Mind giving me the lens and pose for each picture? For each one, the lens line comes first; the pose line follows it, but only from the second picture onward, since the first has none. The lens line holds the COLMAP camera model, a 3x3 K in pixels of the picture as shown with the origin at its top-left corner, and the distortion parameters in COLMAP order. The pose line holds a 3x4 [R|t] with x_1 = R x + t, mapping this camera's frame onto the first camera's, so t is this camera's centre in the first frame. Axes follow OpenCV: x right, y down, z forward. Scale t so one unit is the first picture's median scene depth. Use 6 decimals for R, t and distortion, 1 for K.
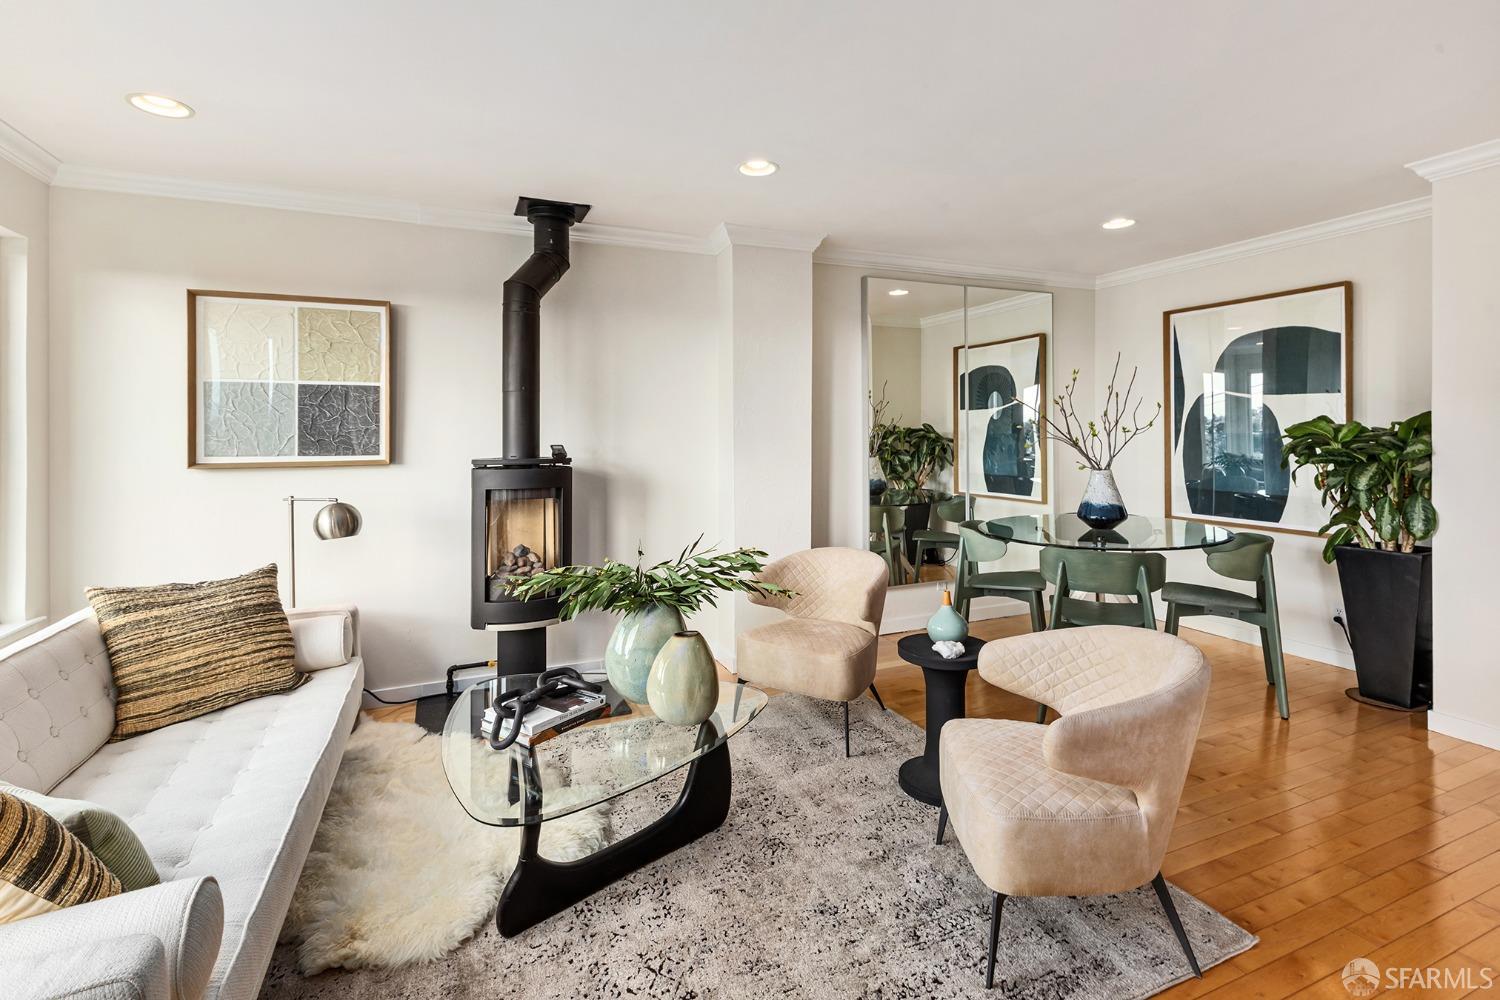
lens RADIAL K [[698.4, 0, 750.8], [0, 698.4, 428.7], [0, 0, 1]] dist [0.001636, 0.000025]
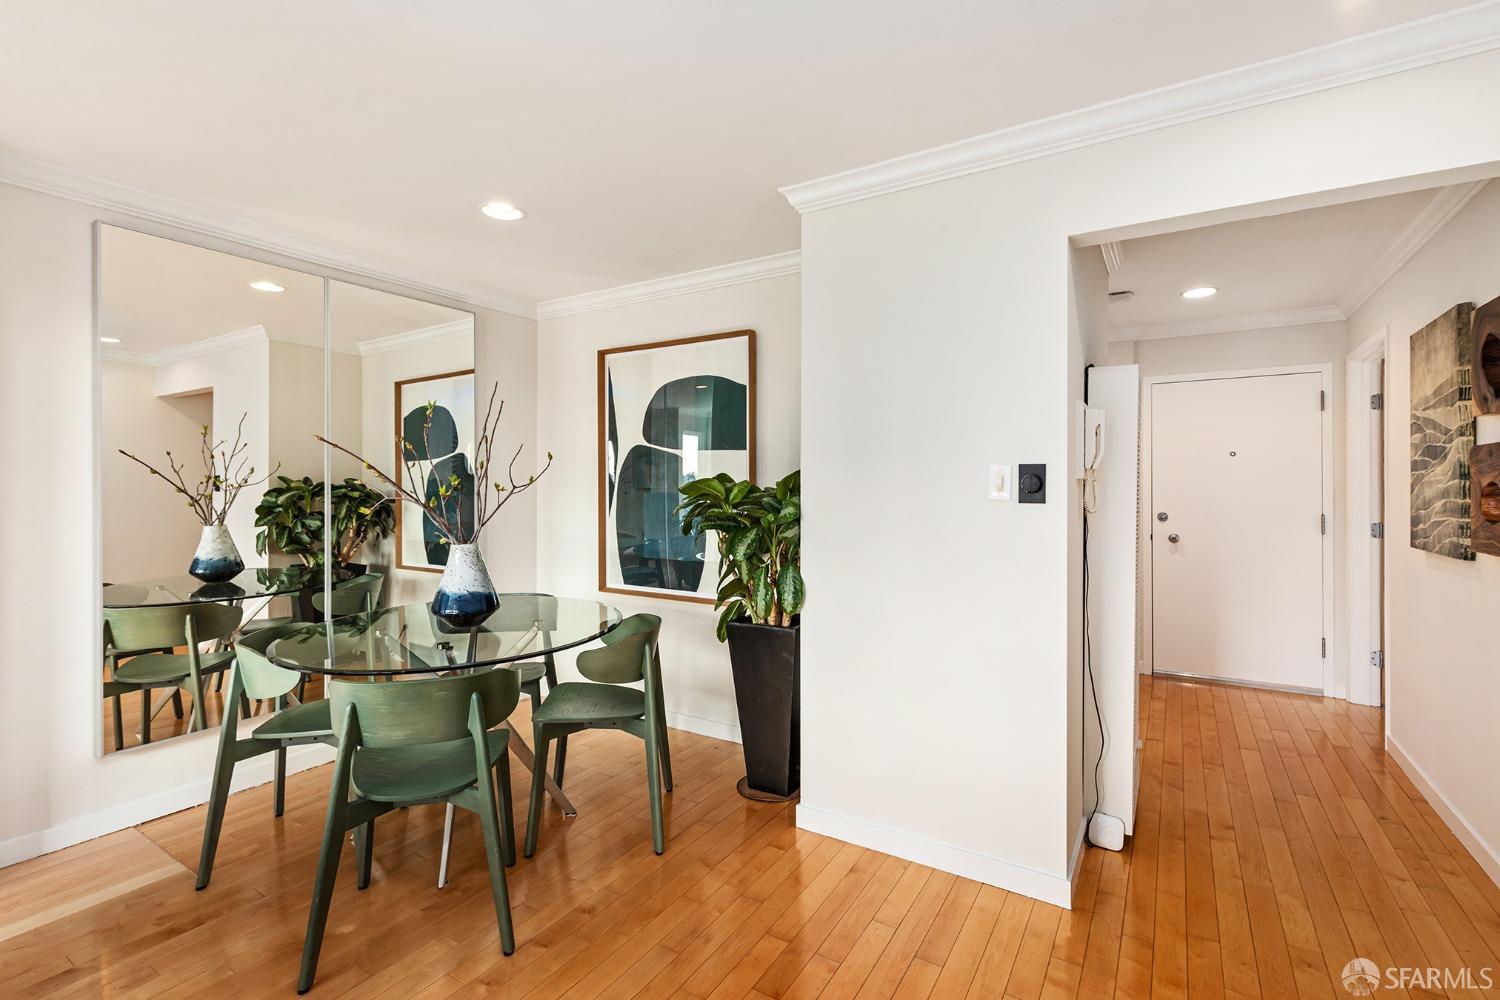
lens RADIAL K [[678.7, 0, 757.8], [0, 678.7, 477.1], [0, 0, 1]] dist [-0.000134, 0.000236]
pose [[0.818925, 0.017356, 0.573638, 0.393140], [-0.010588, 0.999829, -0.015134, -0.001822], [-0.573803, 0.006320, 0.818969, 0.293231]]
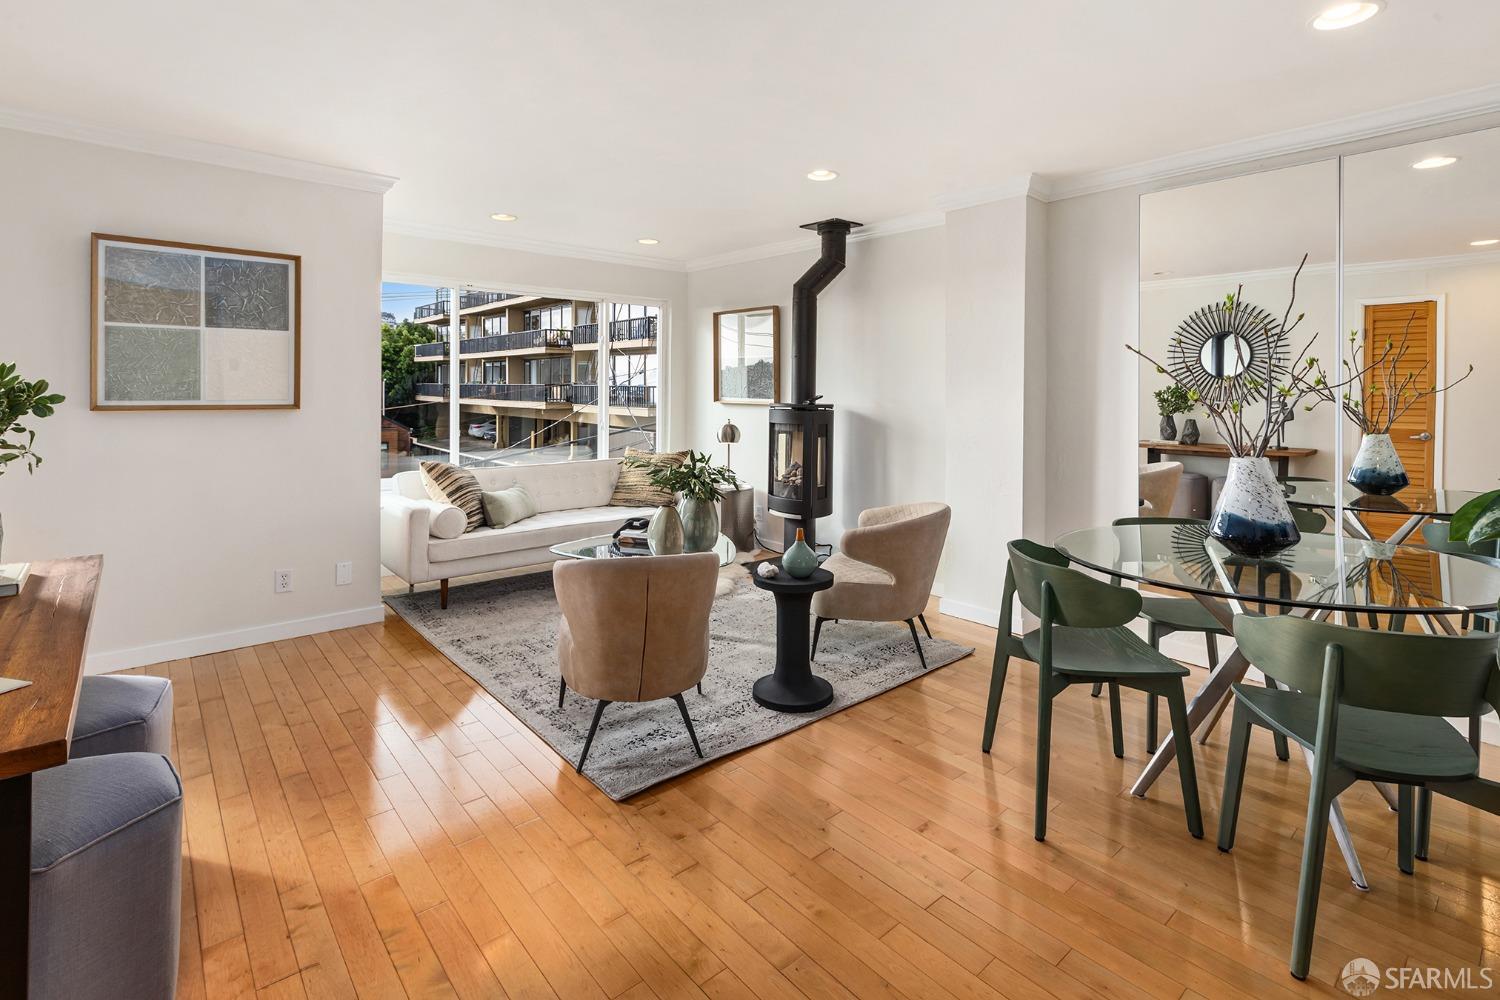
lens RADIAL K [[712.4, 0, 762.0], [0, 712.4, 383.0], [0, 0, 1]] dist [0.002524, -0.000495]
pose [[0.314389, 0.003683, -0.949287, 1.099908], [-0.010279, 0.999947, 0.000475, -0.000614], [0.949239, 0.009608, 0.314410, 0.468045]]
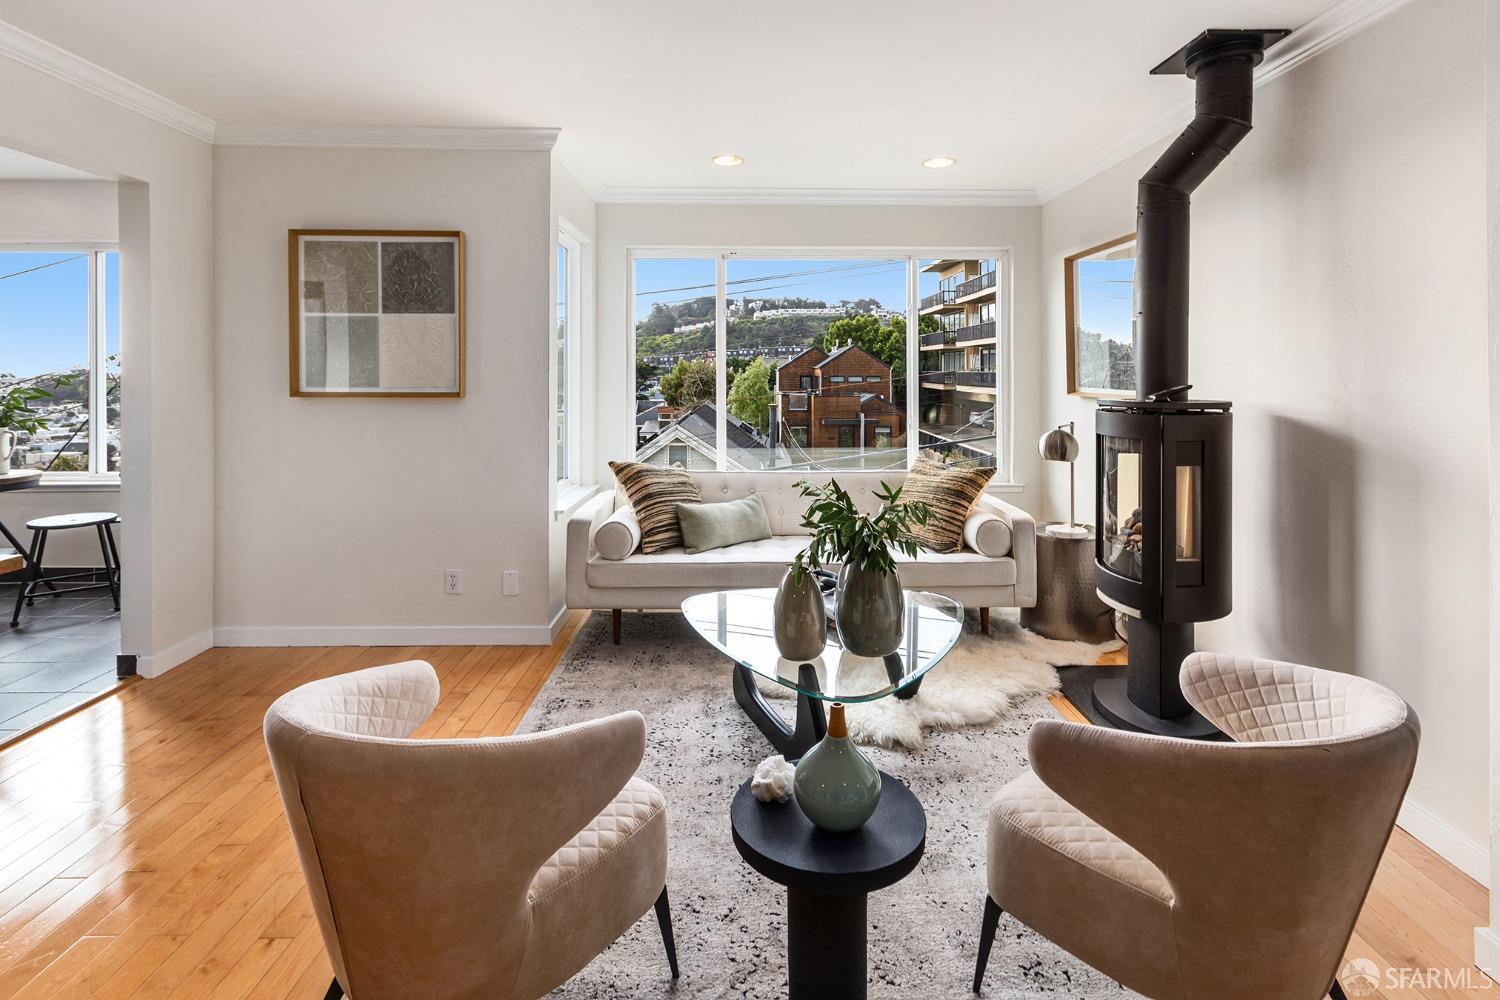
lens RADIAL K [[712.4, 0, 762.0], [0, 712.4, 383.0], [0, 0, 1]] dist [0.002524, -0.000495]
pose [[-0.369060, 0.020598, -0.929177, 0.598073], [0.000386, 0.999758, 0.022010, 0.003977], [0.929406, 0.007765, -0.368978, 0.915846]]
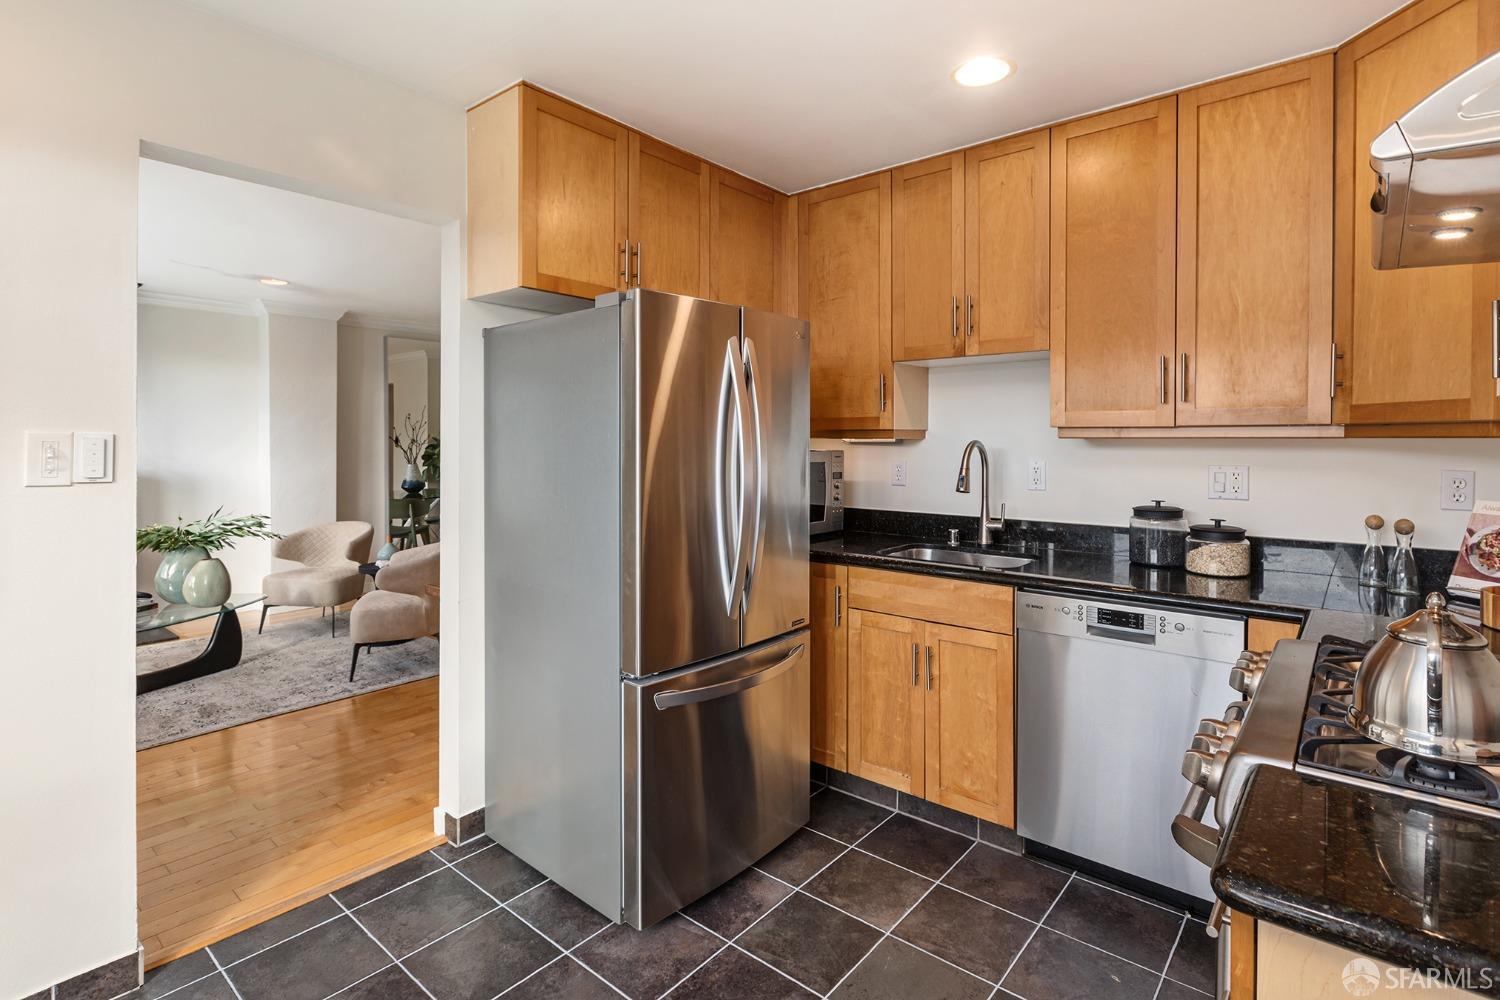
lens RADIAL K [[743.2, 0, 745.7], [0, 743.2, 452.3], [0, 0, 1]] dist [-0.001969, 0.000886]
pose [[0.893928, -0.000023, 0.448211, 0.197387], [-0.008032, 0.999839, 0.016069, -0.015838], [-0.448139, -0.017964, 0.893784, -0.917530]]
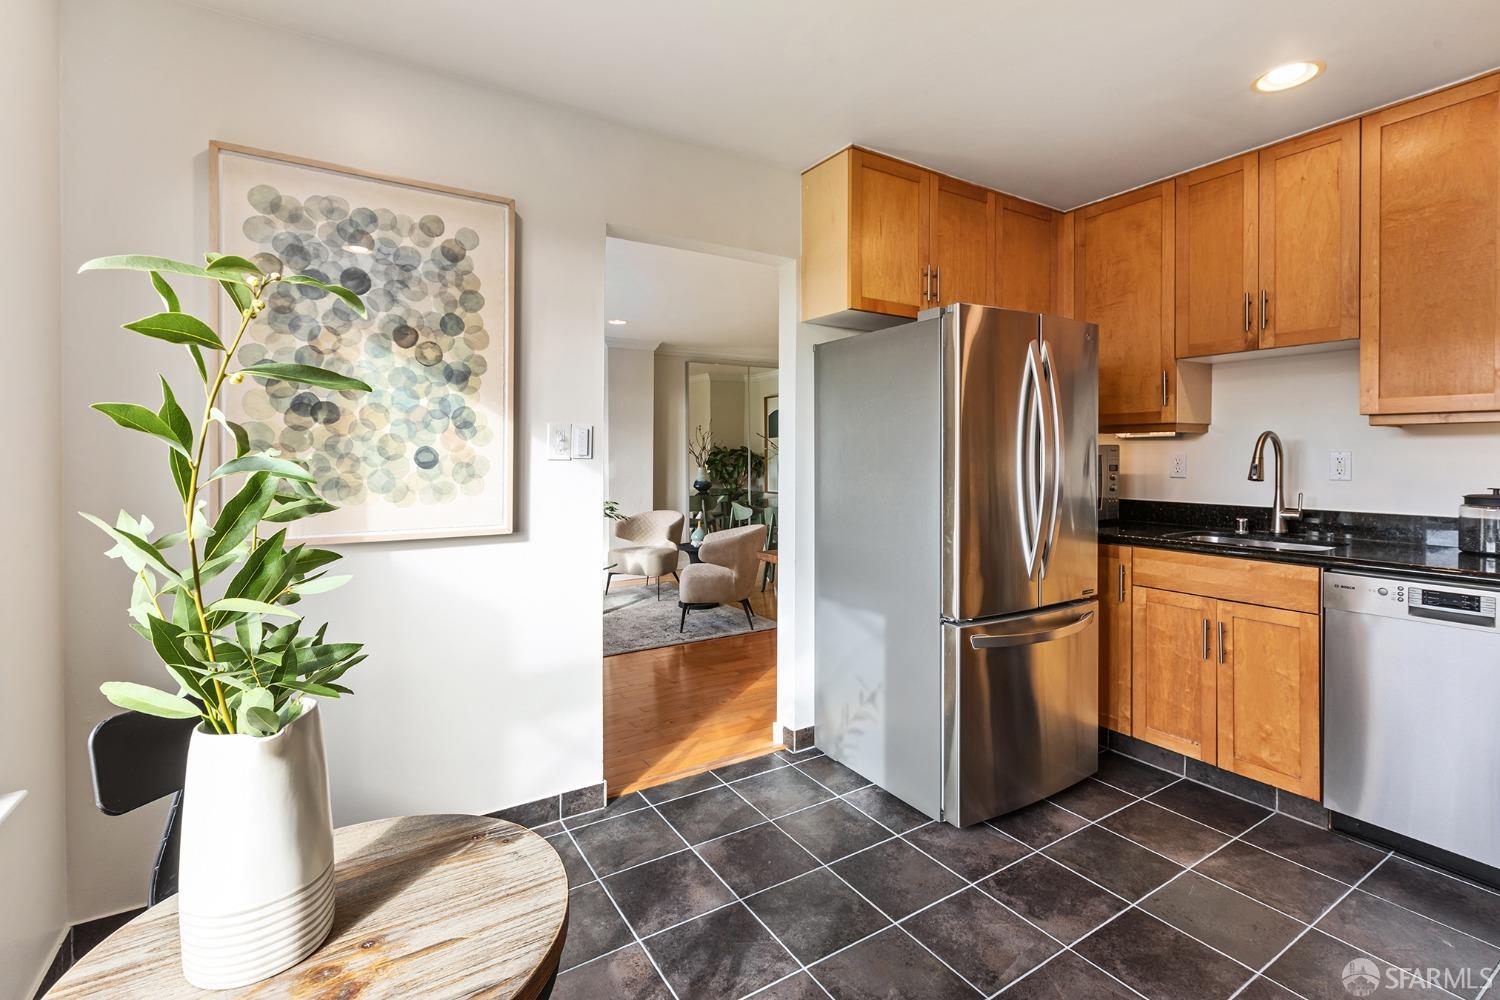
lens RADIAL K [[688.4, 0, 759.8], [0, 688.4, 463.6], [0, 0, 1]] dist [0.001578, -0.000383]
pose [[0.986956, 0.001604, 0.160984, 0.090000], [-0.004467, 0.999838, 0.017423, 0.009024], [-0.160930, -0.017915, 0.986803, -0.980810]]
